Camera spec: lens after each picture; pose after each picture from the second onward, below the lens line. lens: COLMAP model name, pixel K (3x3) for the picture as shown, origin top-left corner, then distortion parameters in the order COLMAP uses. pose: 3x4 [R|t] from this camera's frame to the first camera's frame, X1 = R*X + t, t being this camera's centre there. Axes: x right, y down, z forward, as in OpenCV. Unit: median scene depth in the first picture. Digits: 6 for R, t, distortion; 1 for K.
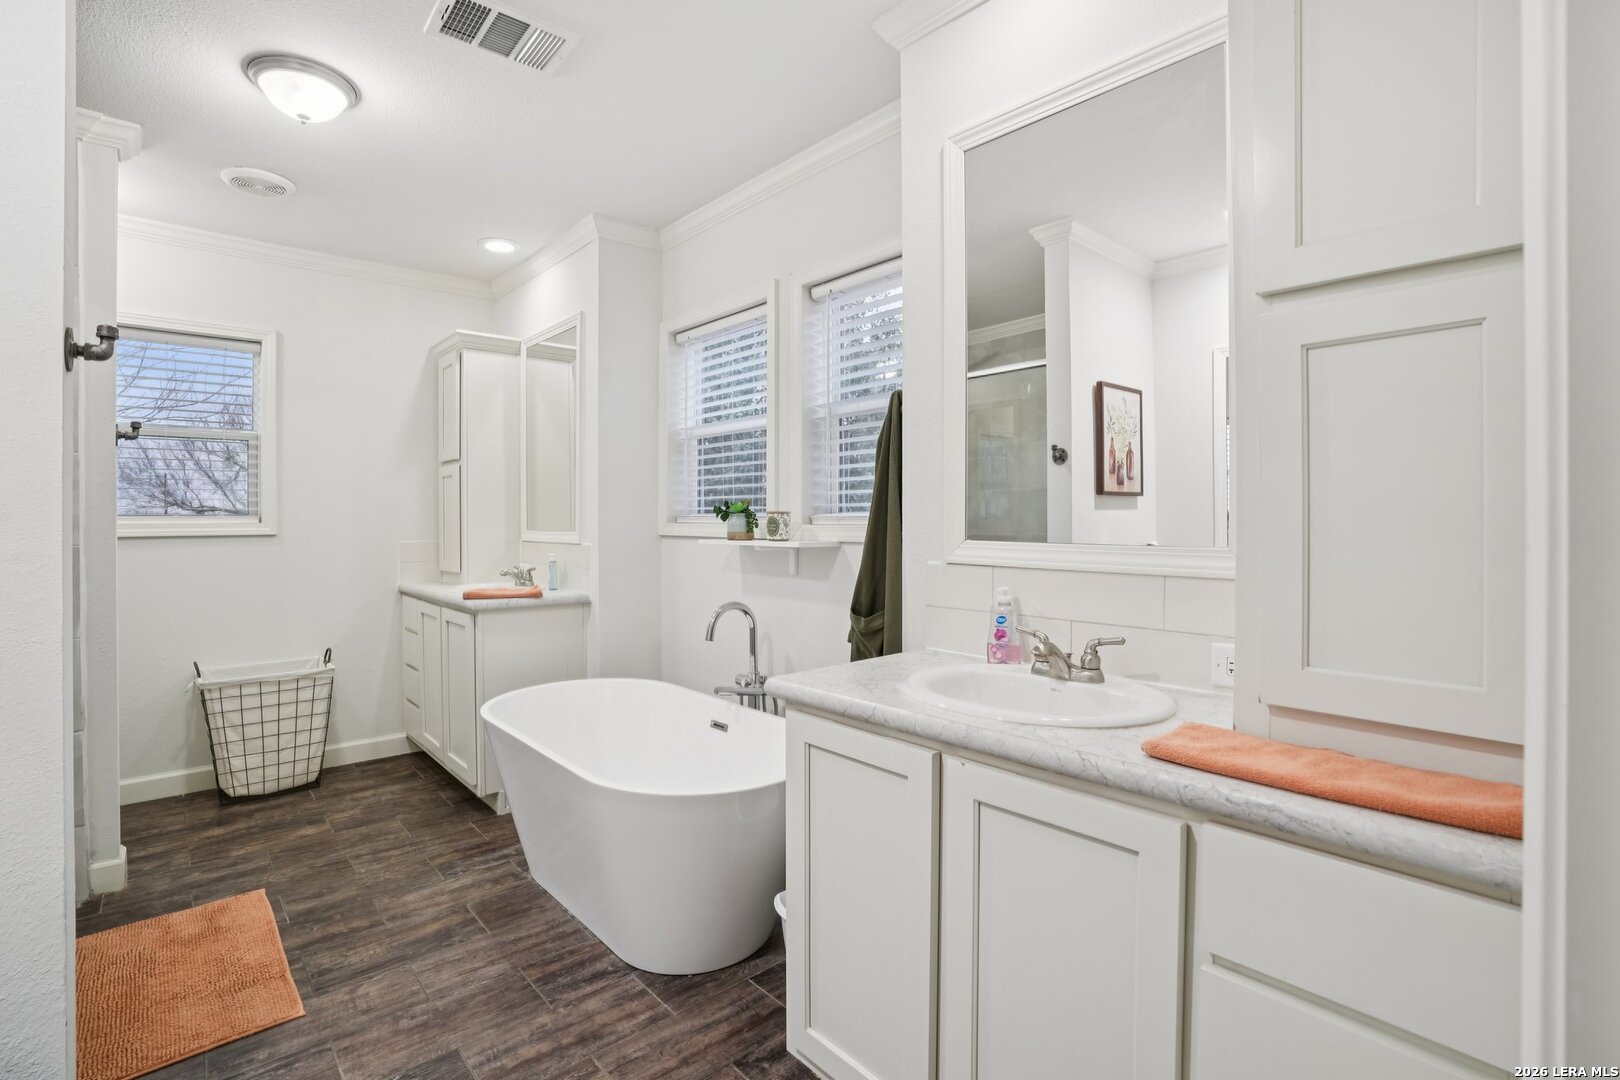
lens RADIAL K [[751.7, 0, 807.0], [0, 751.7, 527.0], [0, 0, 1]] dist [-0.059968, 0.022467]
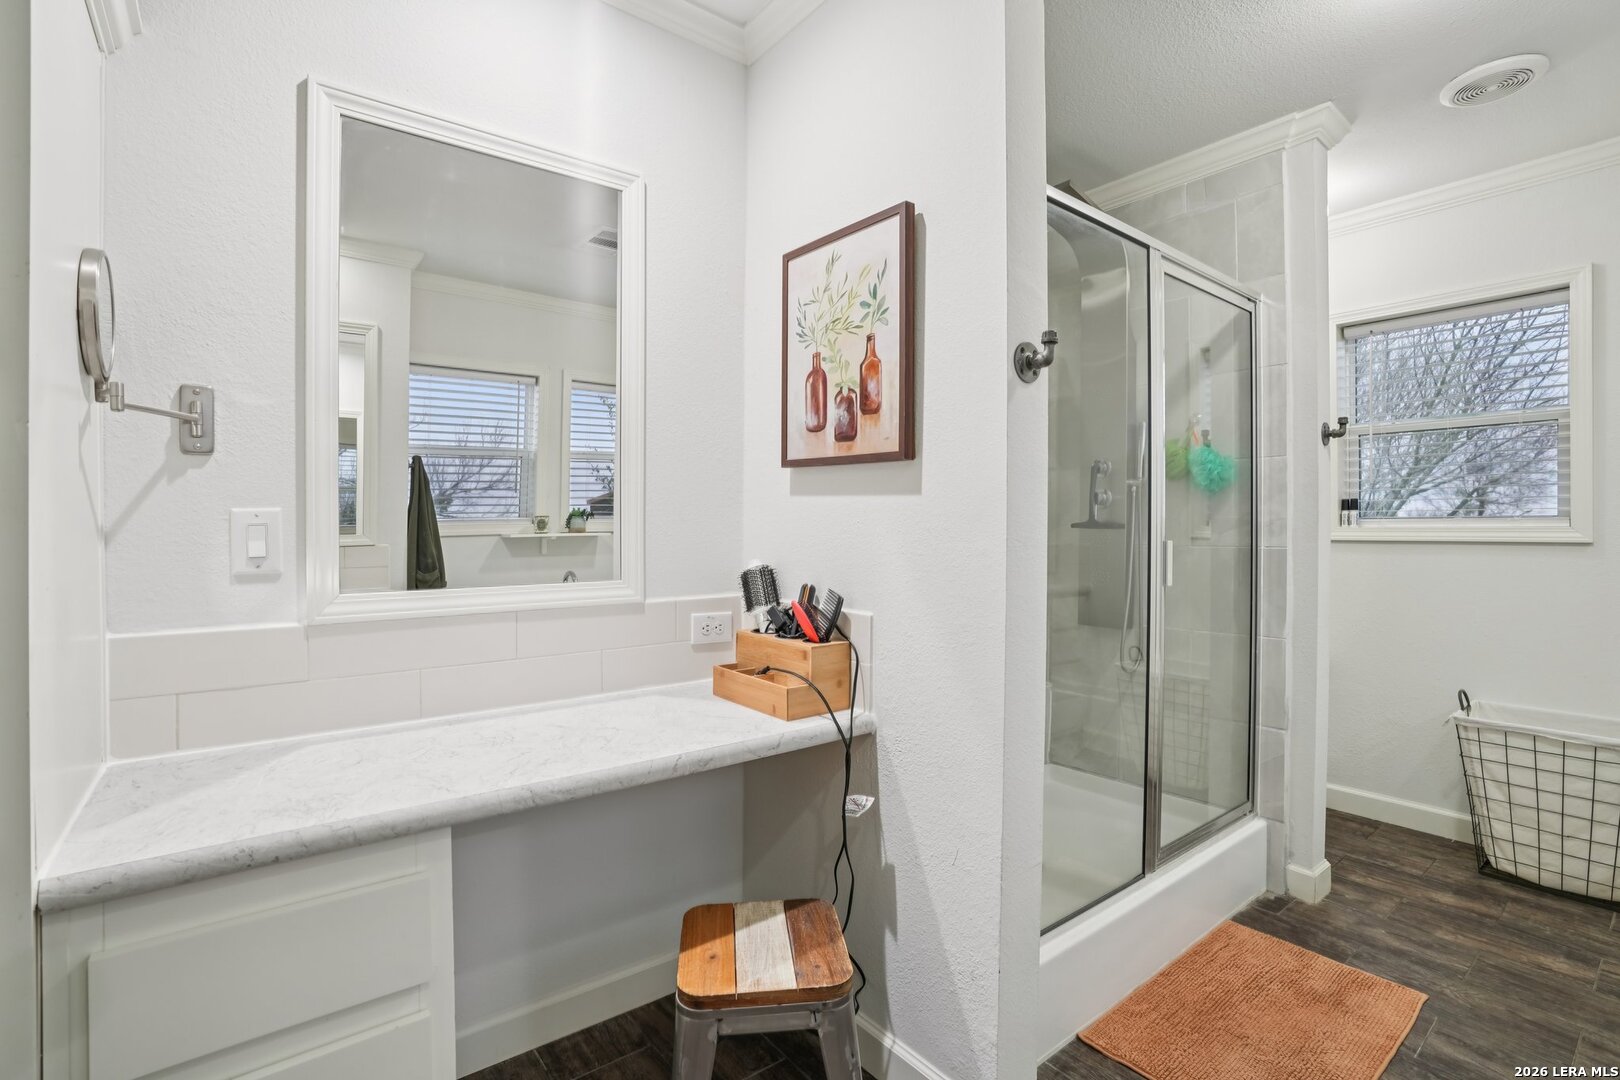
lens RADIAL K [[751.7, 0, 817.4], [0, 751.7, 530.7], [0, 0, 1]] dist [-0.059968, 0.022467]
pose [[-0.059723, 0.008193, -0.998181, 0.058588], [-0.010389, 0.999907, 0.008828, -0.000020], [0.998161, 0.010898, -0.059632, 0.376592]]
